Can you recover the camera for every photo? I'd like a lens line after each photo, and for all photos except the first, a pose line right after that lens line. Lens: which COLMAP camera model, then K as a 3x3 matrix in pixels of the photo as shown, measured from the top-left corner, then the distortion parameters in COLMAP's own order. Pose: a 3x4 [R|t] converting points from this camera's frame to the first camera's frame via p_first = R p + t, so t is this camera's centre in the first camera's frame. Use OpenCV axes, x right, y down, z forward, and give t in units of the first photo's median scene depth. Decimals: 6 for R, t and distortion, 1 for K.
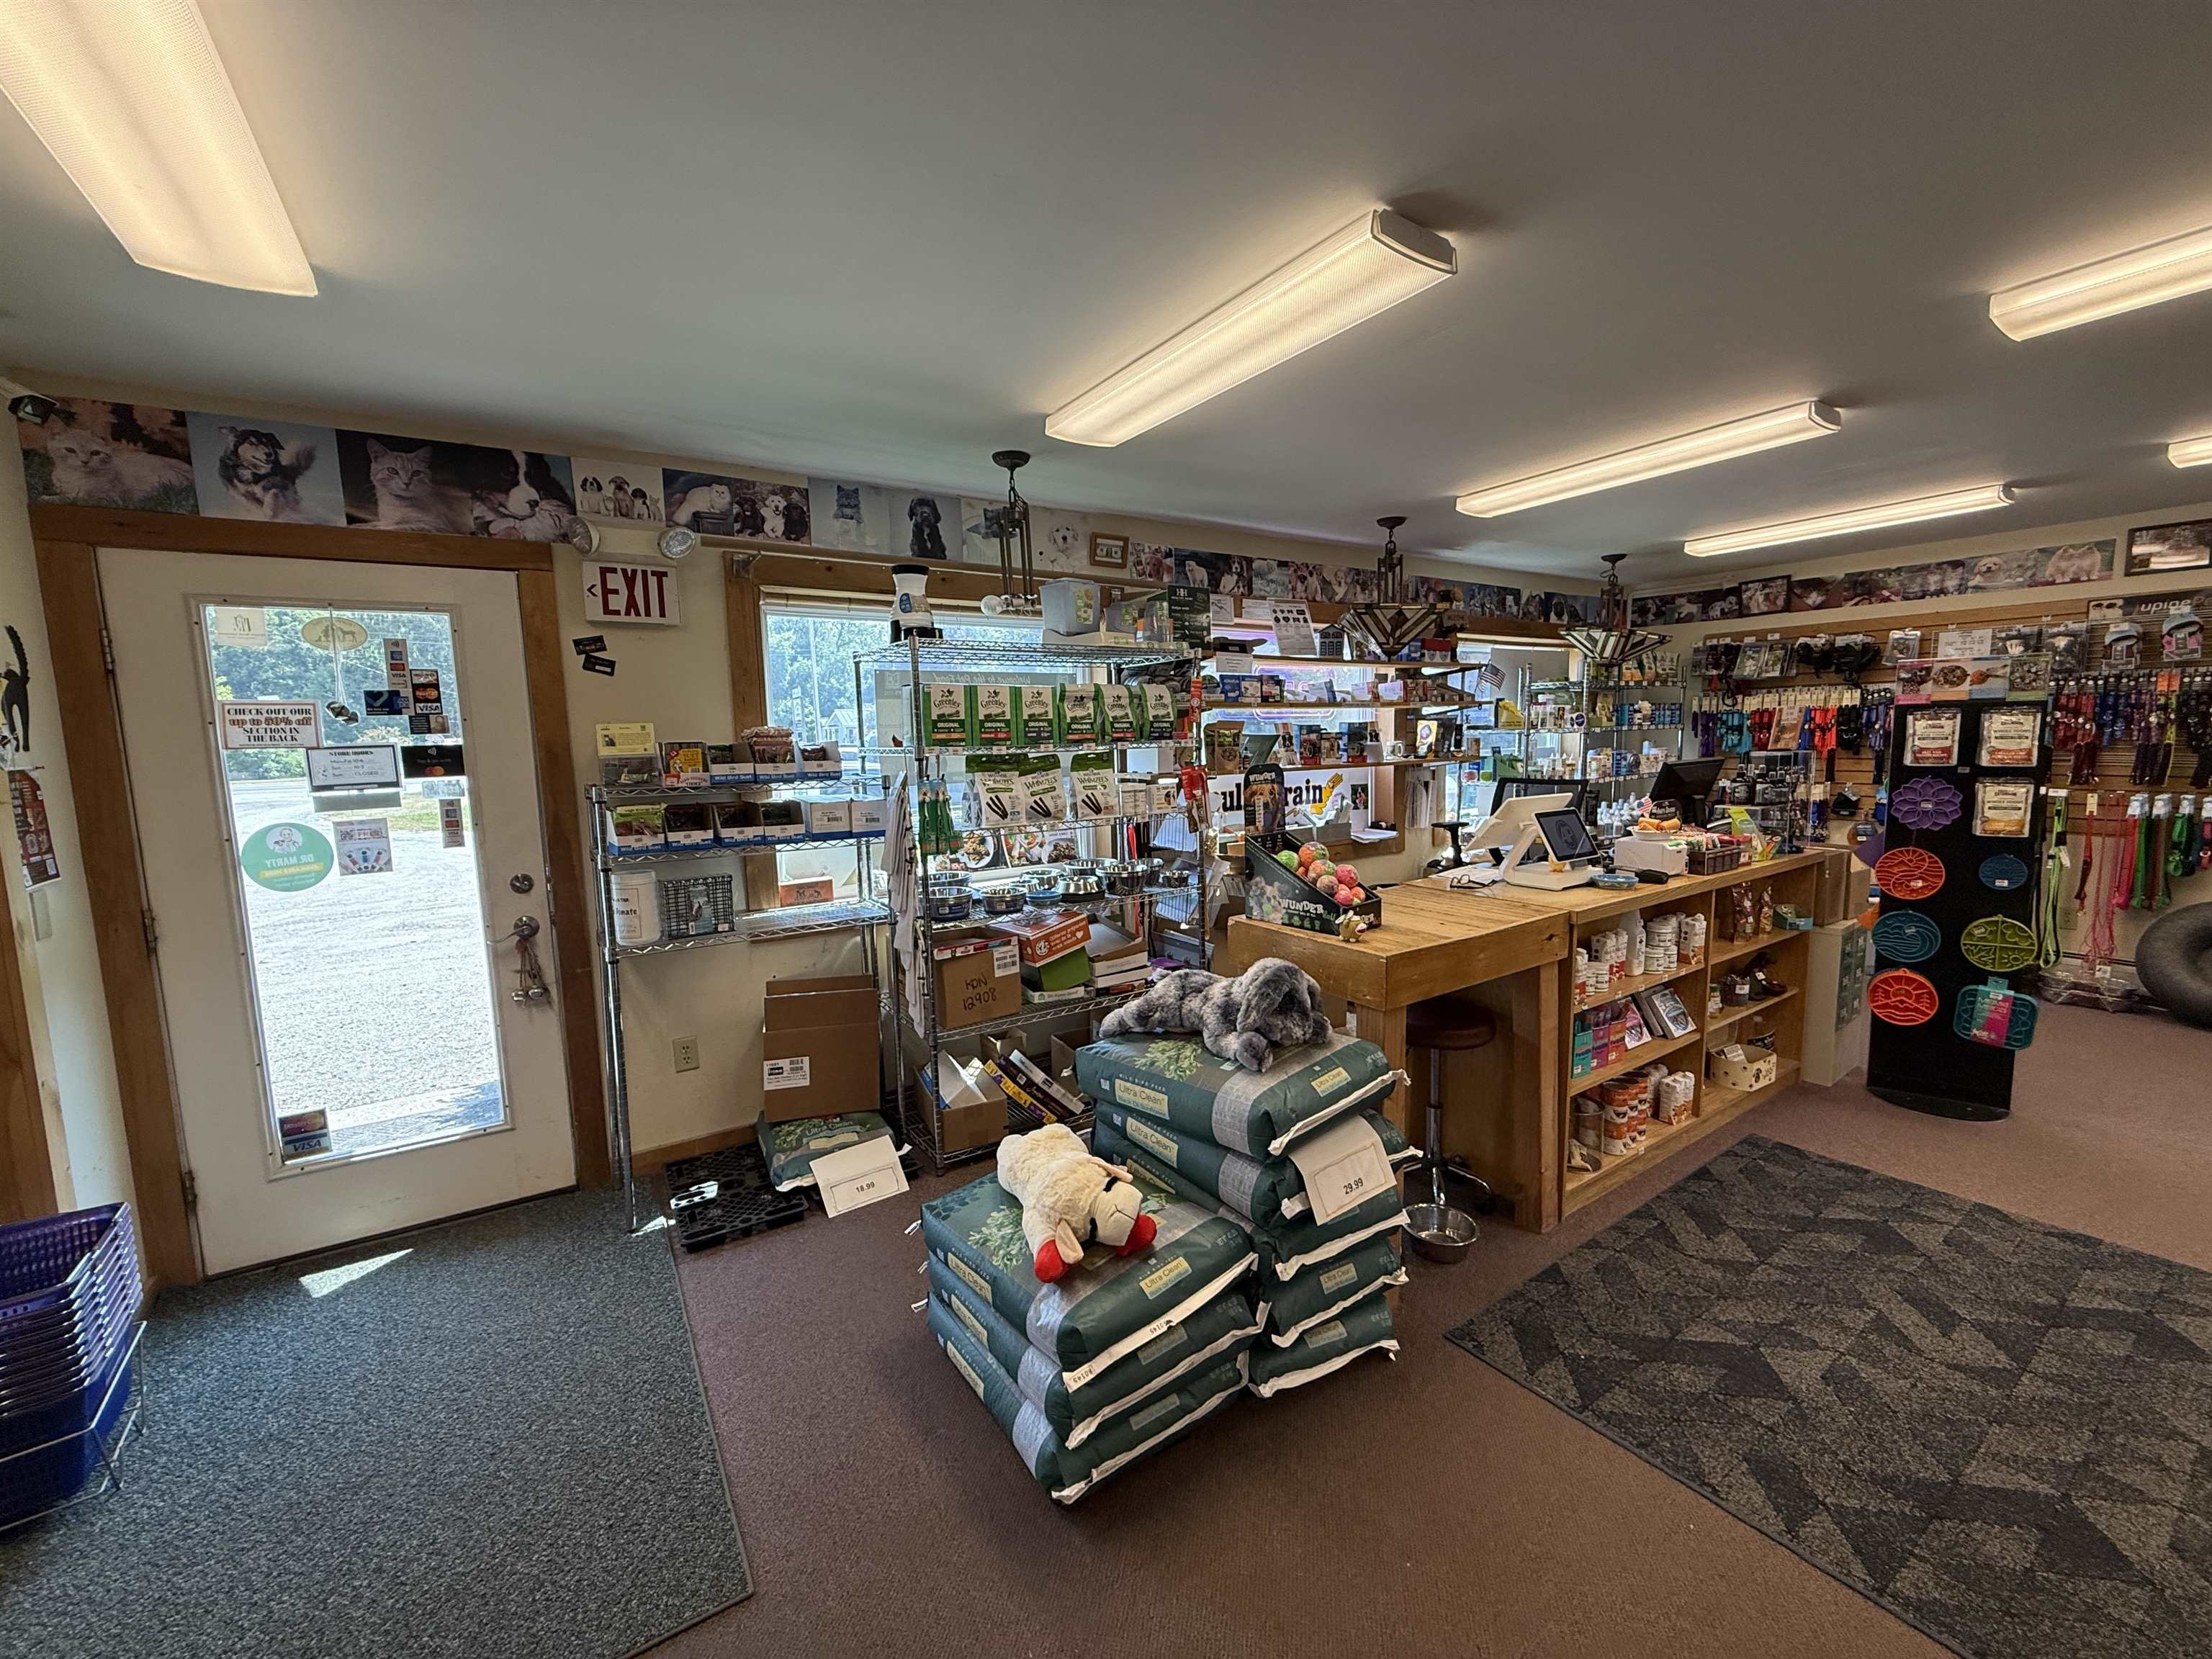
lens RADIAL K [[884.6, 0, 1103.9], [0, 884.6, 832.9], [0, 0, 1]] dist [0.000214, 0.000227]
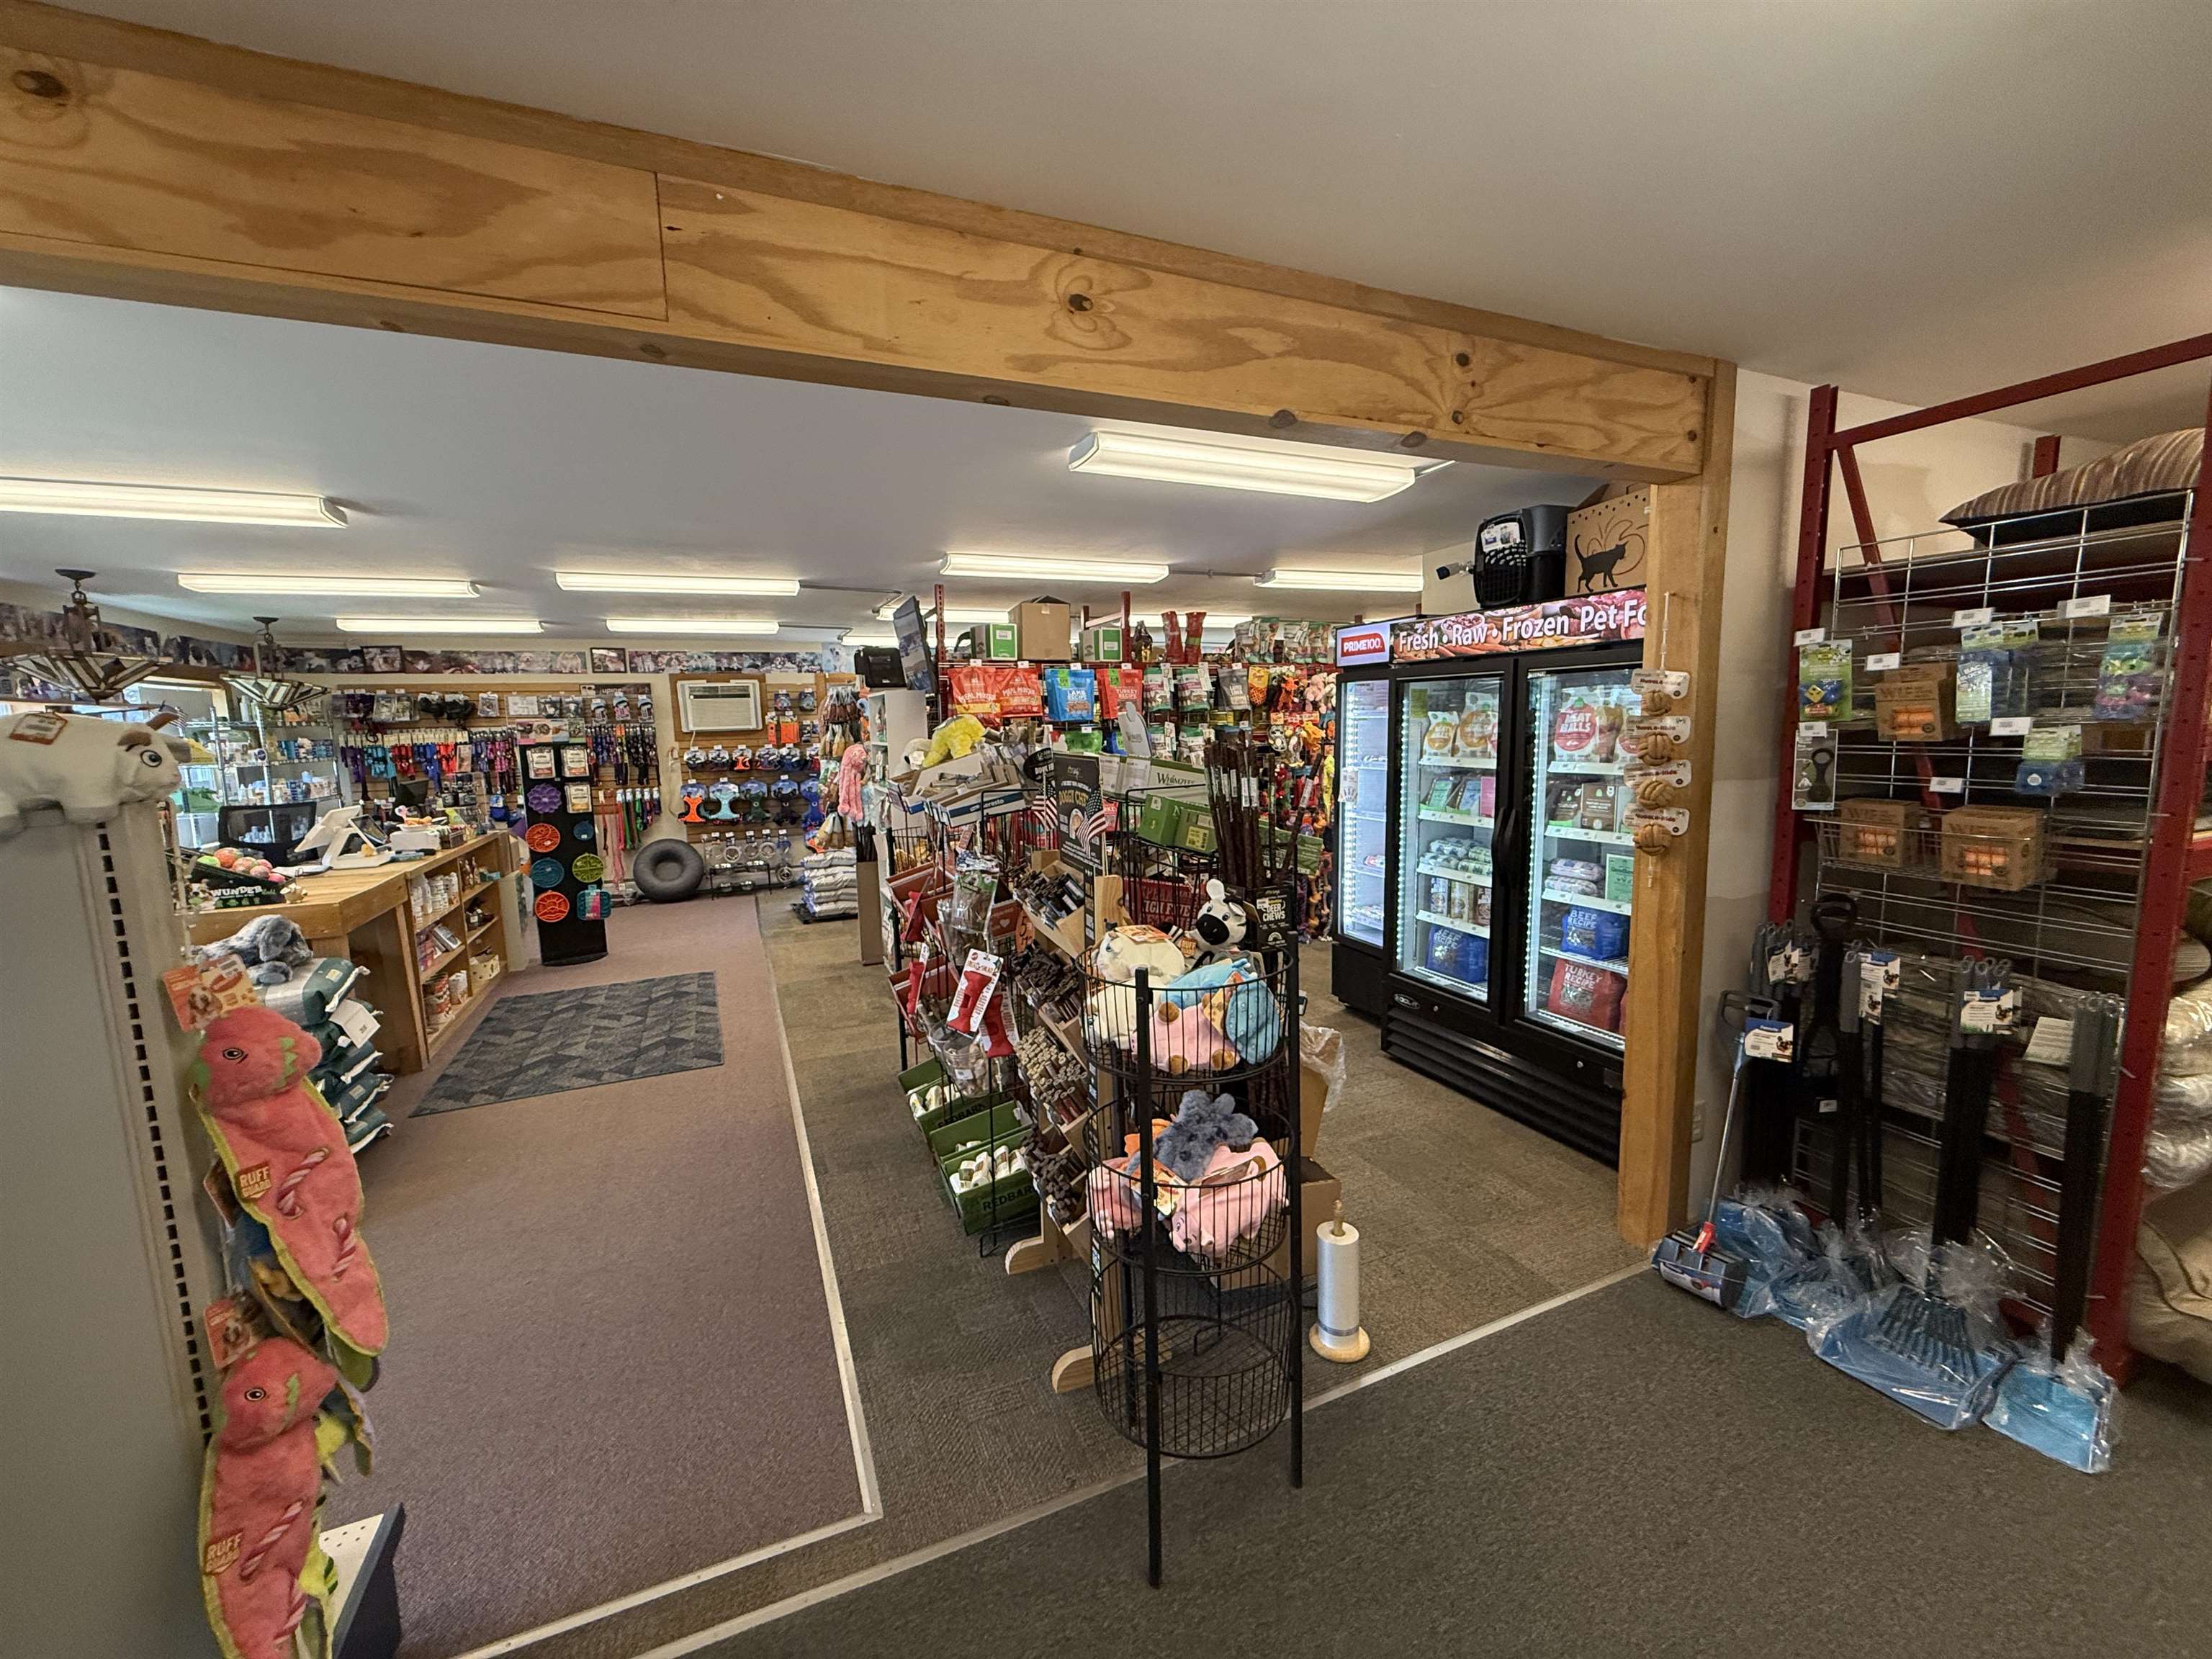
lens RADIAL K [[884.6, 0, 1103.9], [0, 884.6, 832.9], [0, 0, 1]] dist [0.000214, 0.000227]
pose [[0.177587, -0.102451, 0.978758, -0.619273], [0.132104, 0.988046, 0.079454, 0.041290], [-0.975198, 0.115188, 0.188998, -0.434250]]
